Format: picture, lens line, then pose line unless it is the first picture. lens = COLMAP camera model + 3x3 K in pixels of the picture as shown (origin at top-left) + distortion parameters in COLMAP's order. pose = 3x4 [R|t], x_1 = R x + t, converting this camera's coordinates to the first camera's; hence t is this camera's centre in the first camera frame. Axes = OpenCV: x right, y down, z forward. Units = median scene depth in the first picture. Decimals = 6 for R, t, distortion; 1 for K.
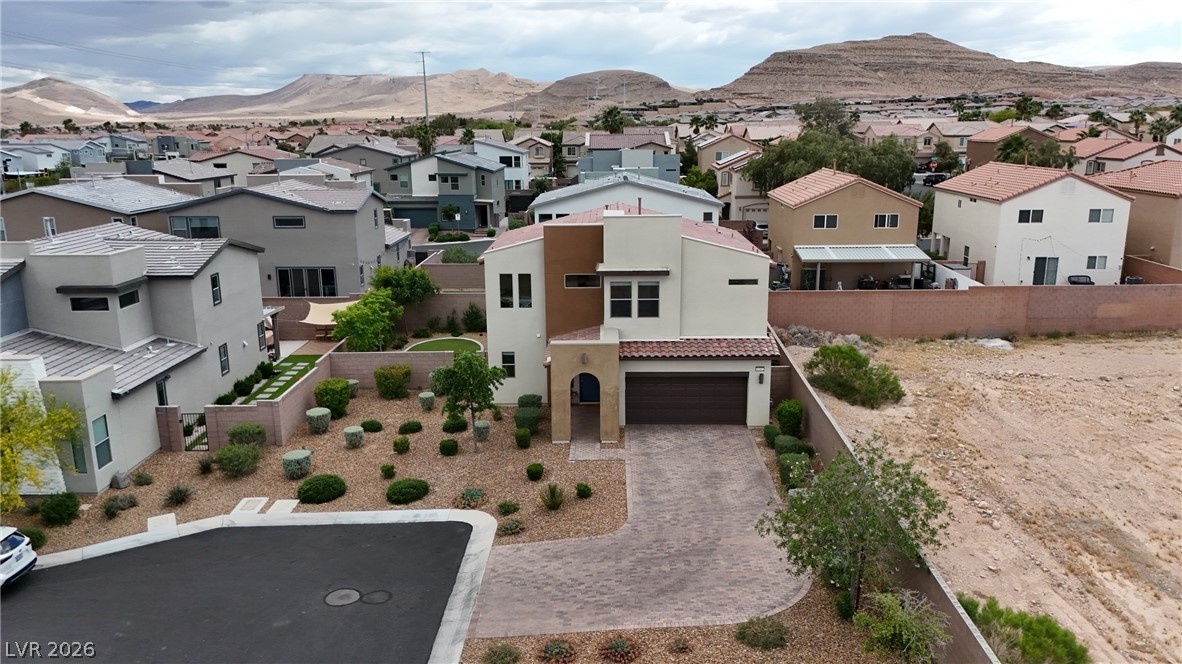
lens RADIAL K [[857.7, 0, 591.9], [0, 857.7, 334.9], [0, 0, 1]] dist [0.040980, -0.010434]
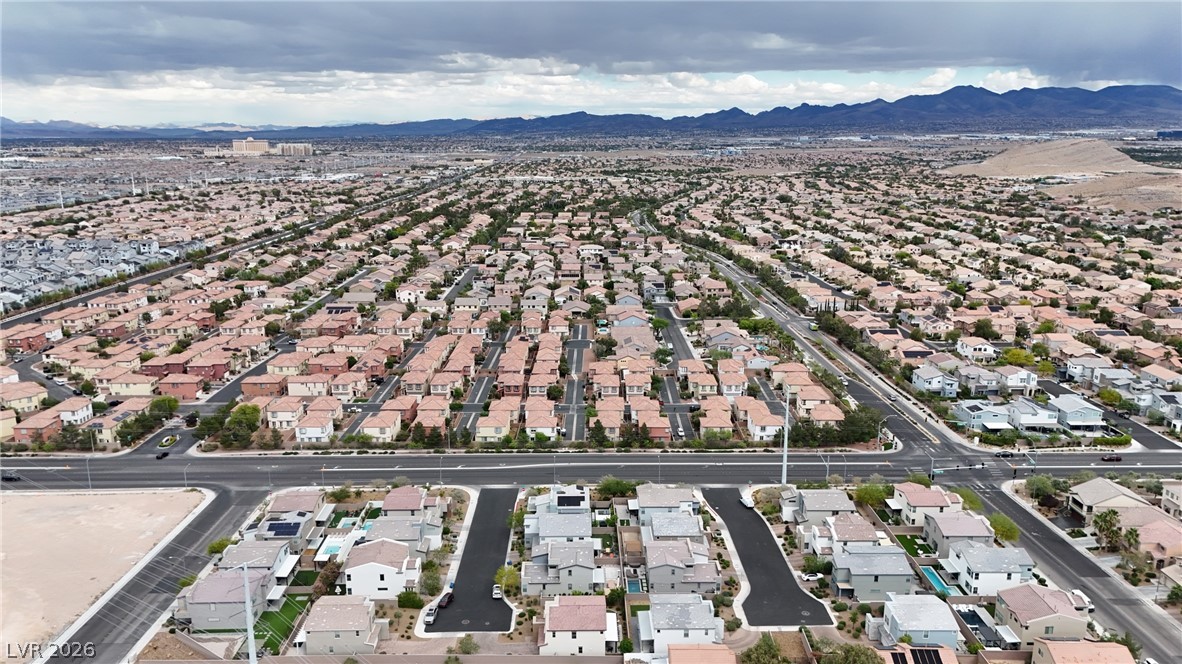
lens RADIAL K [[857.7, 0, 590.2], [0, 857.7, 331.9], [0, 0, 1]] dist [0.040980, -0.010434]
pose [[0.038148, 0.241295, -0.969702, 2.748057], [-0.242150, 0.943717, 0.225303, -1.714234], [0.969488, 0.226219, 0.094431, 0.255565]]
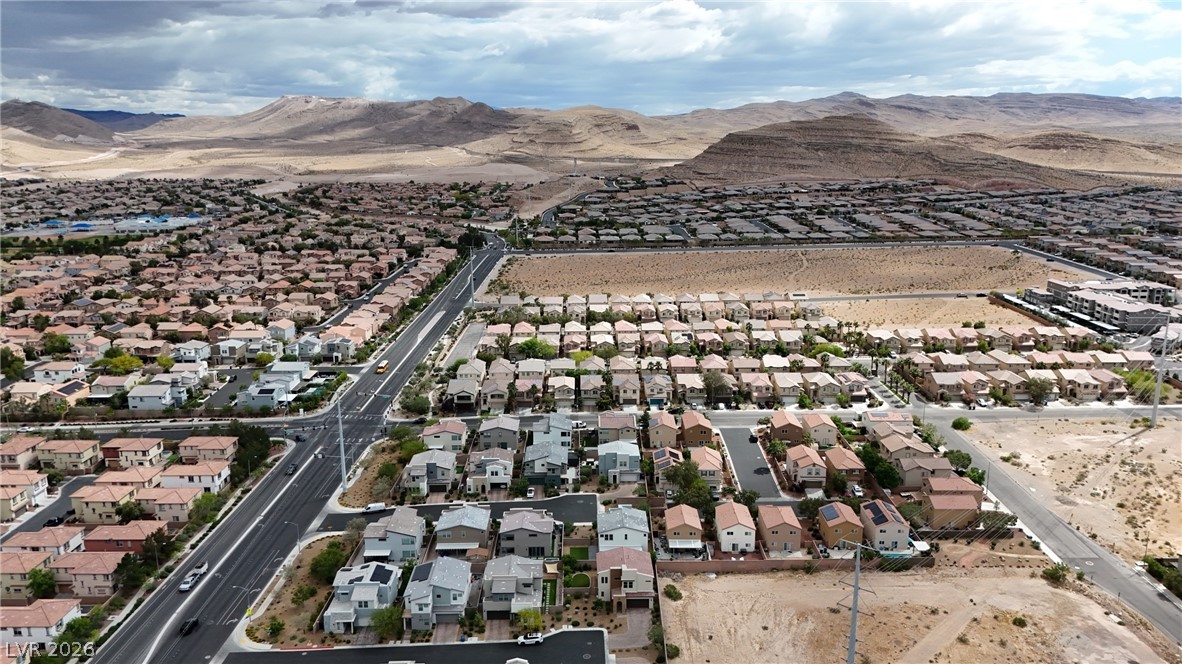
lens RADIAL K [[857.7, 0, 590.3], [0, 857.7, 327.0], [0, 0, 1]] dist [0.040980, -0.010434]
pose [[0.999477, 0.000894, 0.032340, -0.225323], [-0.000298, 0.999830, -0.018439, -0.970008], [-0.032351, 0.018420, 0.999307, -2.748386]]
